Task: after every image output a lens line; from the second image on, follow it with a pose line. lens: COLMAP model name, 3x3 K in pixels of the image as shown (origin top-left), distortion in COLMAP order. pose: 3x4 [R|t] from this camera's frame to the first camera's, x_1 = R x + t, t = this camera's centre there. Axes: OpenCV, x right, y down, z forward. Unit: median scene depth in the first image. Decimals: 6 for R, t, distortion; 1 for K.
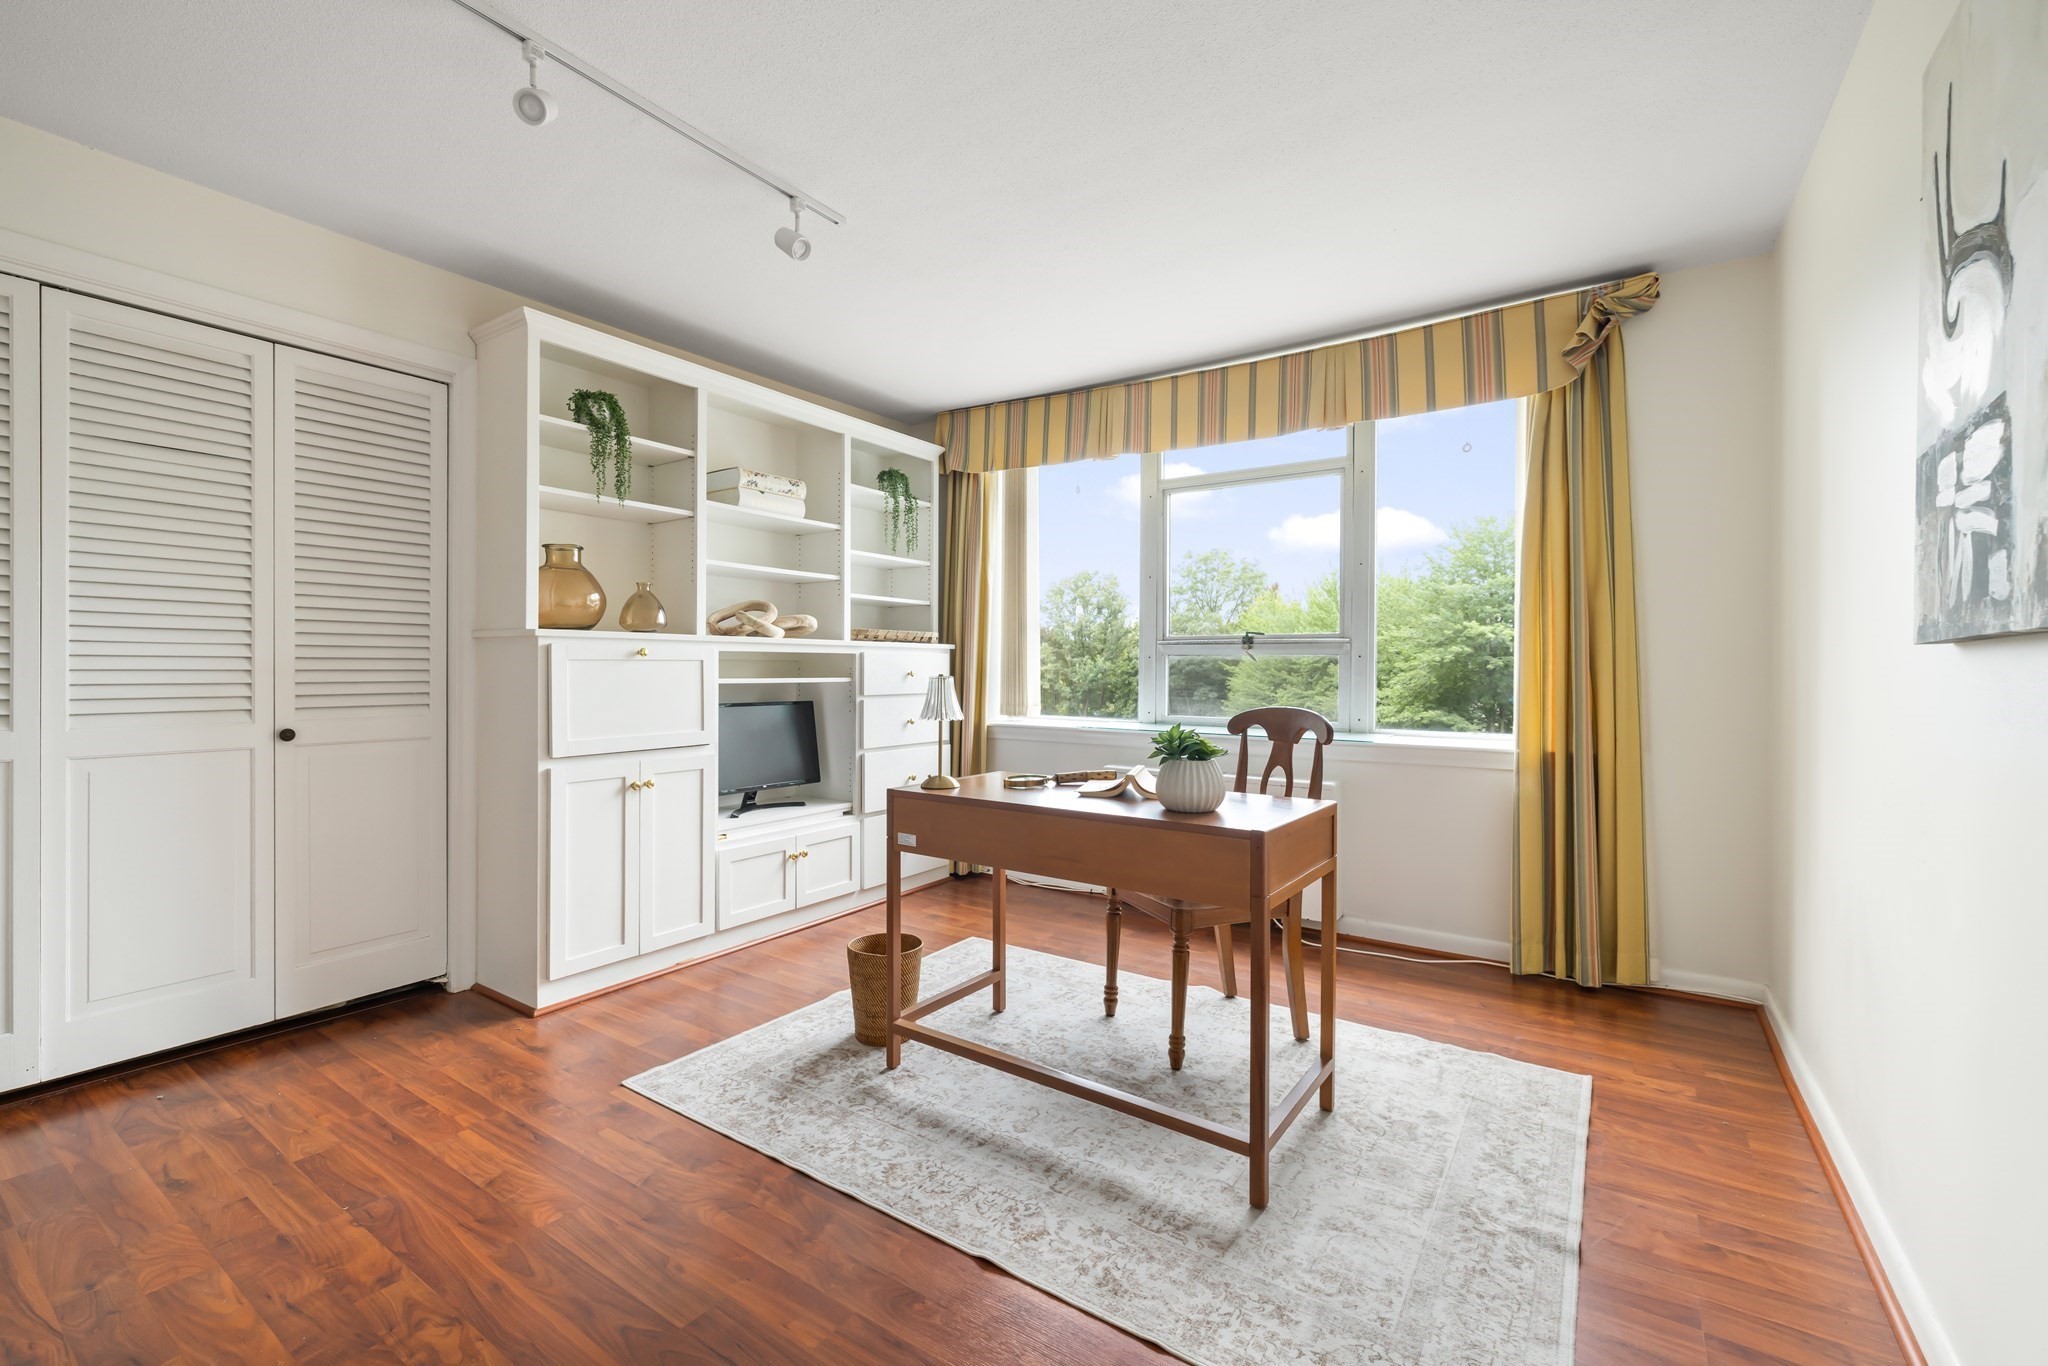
lens RADIAL K [[879.0, 0, 1024.4], [0, 879.0, 672.4], [0, 0, 1]] dist [0.000013, -0.000292]
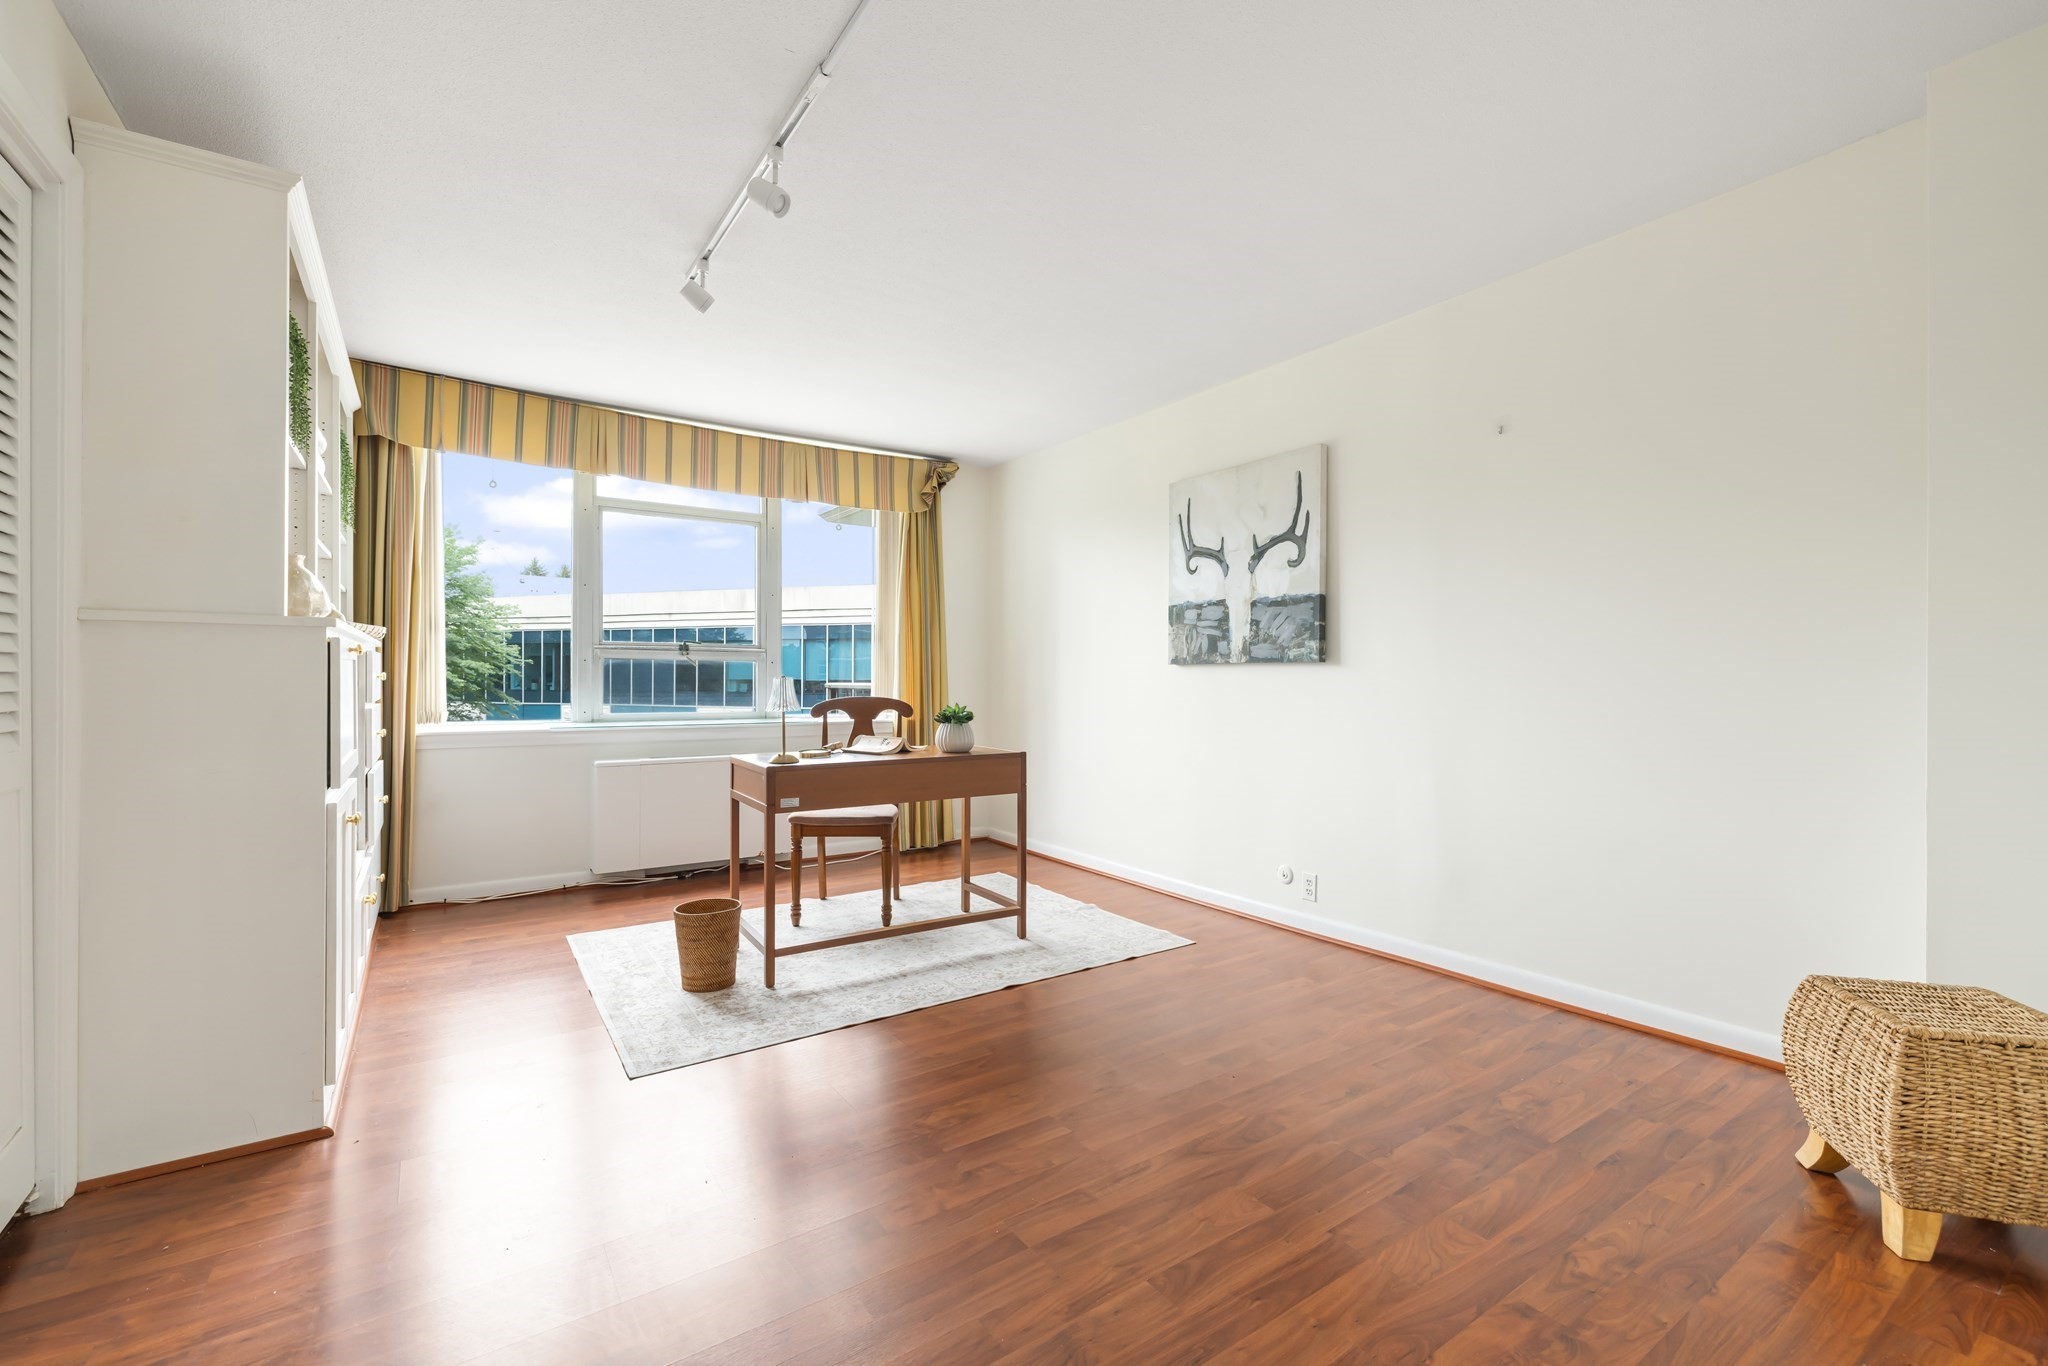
lens RADIAL K [[879.0, 0, 1067.4], [0, 879.0, 674.8], [0, 0, 1]] dist [0.000013, -0.000292]
pose [[0.325568, -0.002545, 0.945515, -1.126321], [0.002109, 0.999996, 0.001966, -0.001258], [-0.945516, 0.001354, 0.325572, 0.169356]]
